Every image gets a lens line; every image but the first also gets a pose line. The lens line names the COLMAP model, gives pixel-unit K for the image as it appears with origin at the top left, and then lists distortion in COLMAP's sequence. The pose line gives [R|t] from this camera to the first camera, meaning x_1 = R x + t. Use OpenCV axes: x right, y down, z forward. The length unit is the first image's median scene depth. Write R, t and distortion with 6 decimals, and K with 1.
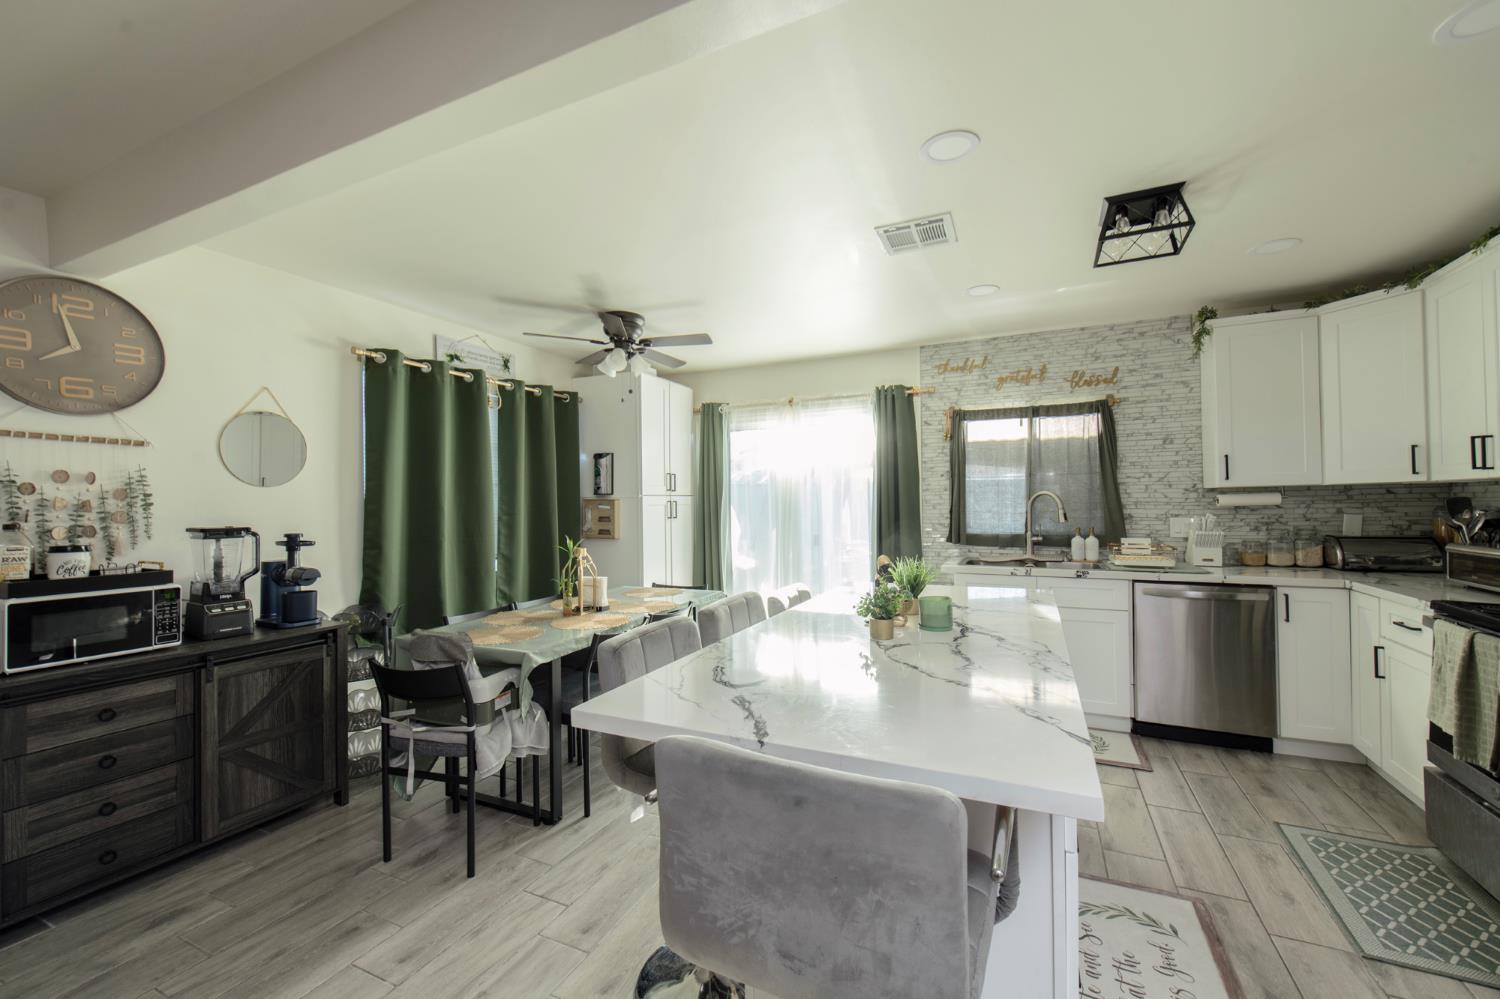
lens RADIAL K [[605.1, 0, 750.0], [0, 605.1, 499.5], [0, 0, 1]] dist [0.000151, -0.000022]
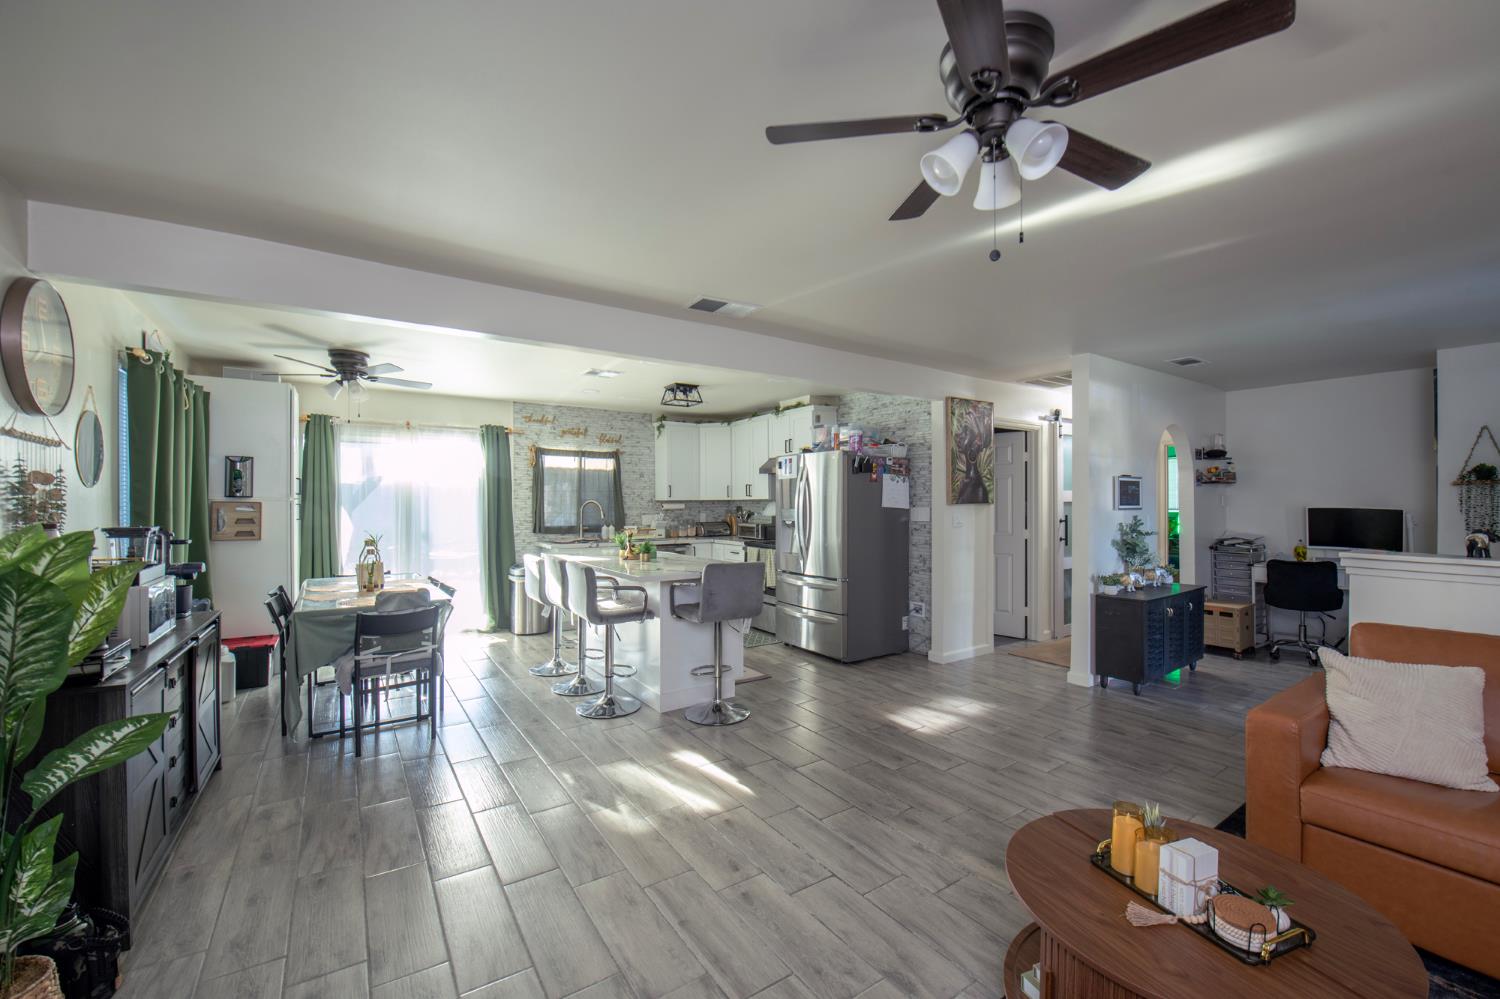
lens RADIAL K [[605.1, 0, 750.0], [0, 605.1, 499.5], [0, 0, 1]] dist [0.000151, -0.000022]
pose [[0.512965, 0.016172, 0.858257, -1.120453], [-0.009699, 0.999868, -0.013043, 0.002261], [-0.858354, -0.001634, 0.513055, -0.423932]]
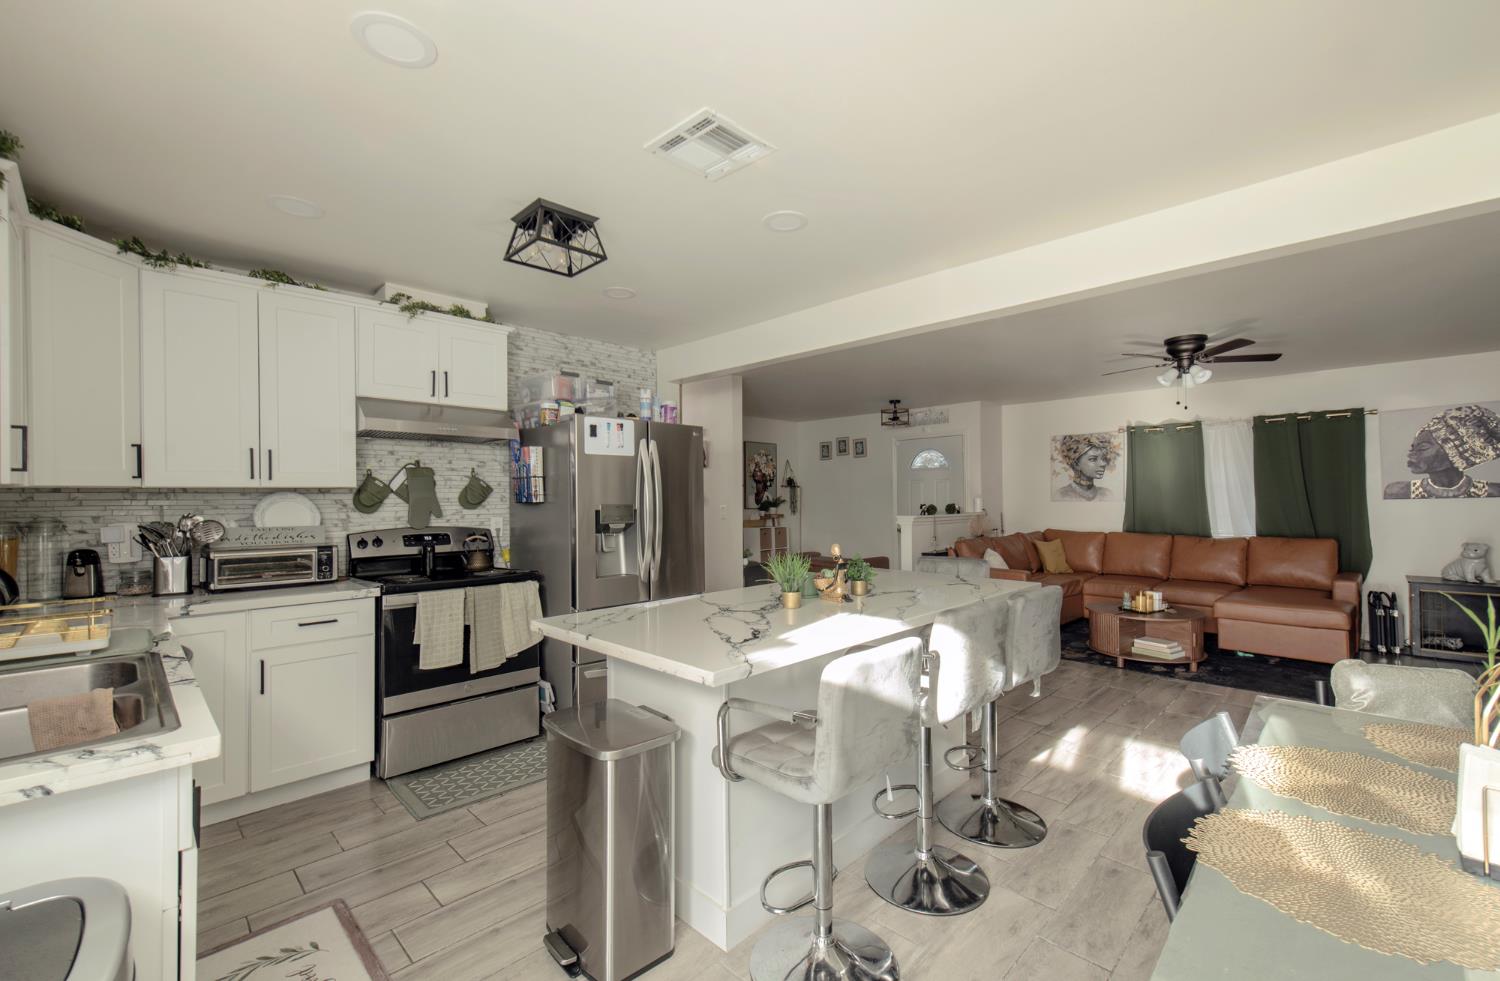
lens RADIAL K [[654.8, 0, 750.0], [0, 654.8, 490.5], [0, 0, 1]] dist [0.002131, 0.000231]
pose [[-0.944801, 0.021063, 0.326968, -0.031750], [0.016128, 0.999712, -0.017798, 0.005131], [-0.327248, -0.011543, -0.944868, 1.668011]]
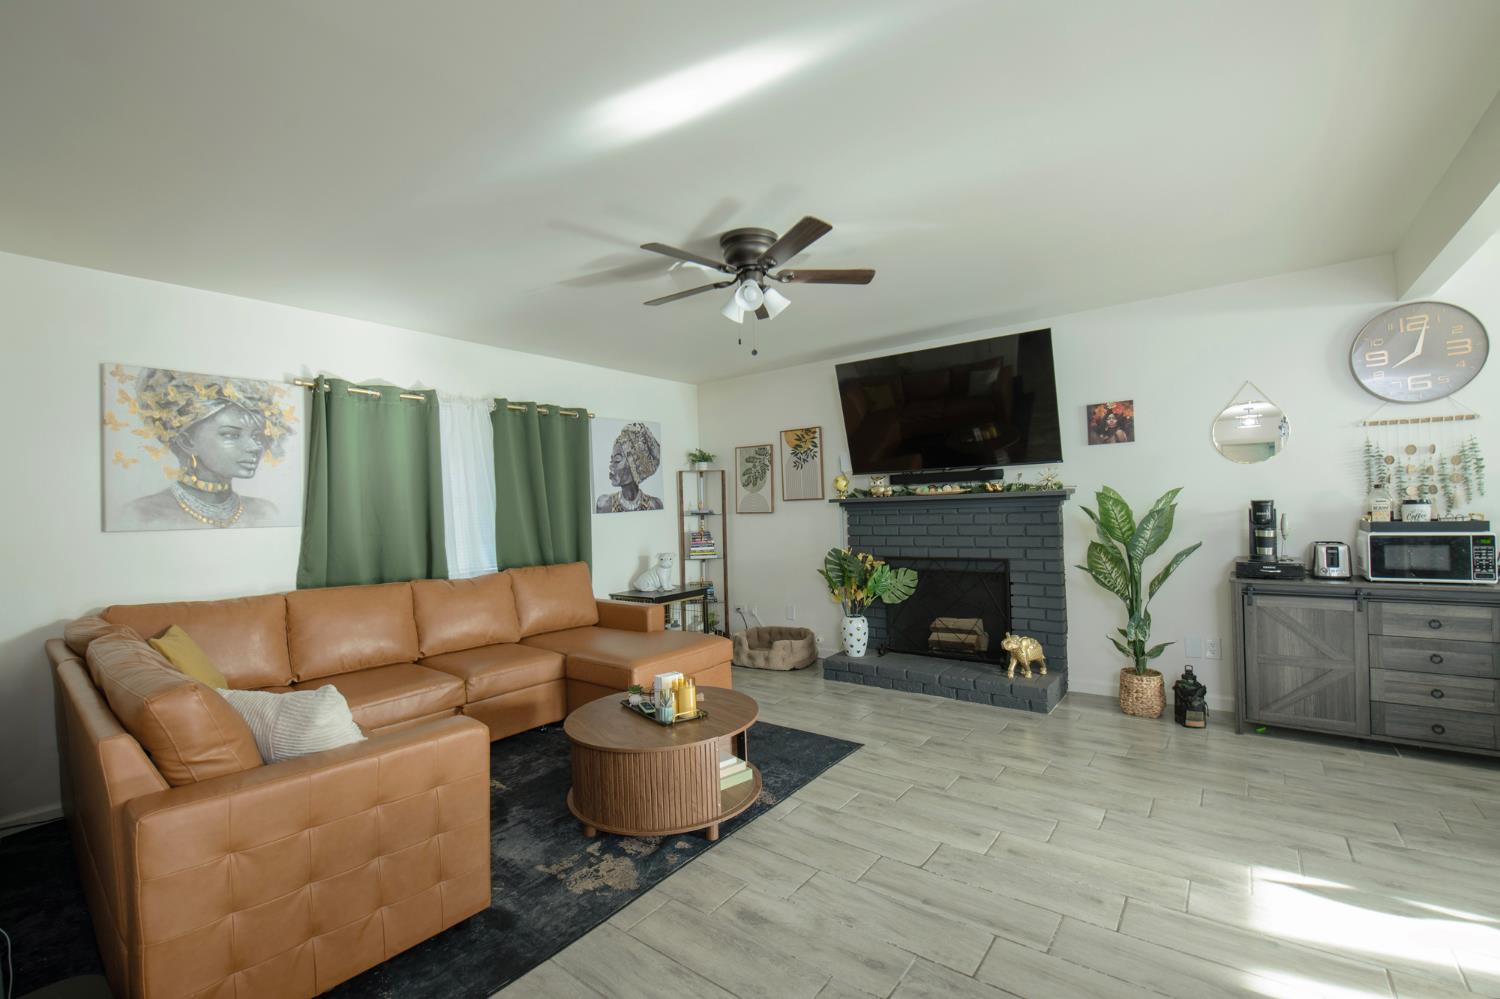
lens RADIAL K [[636.4, 0, 769.8], [0, 636.4, 500.3], [0, 0, 1]] dist [-0.002924, -0.000417]
pose [[-0.197212, 0.005401, -0.980346, 0.452137], [0.041568, 0.999132, -0.002858, 0.016858], [0.979479, -0.041315, -0.197265, -0.118722]]
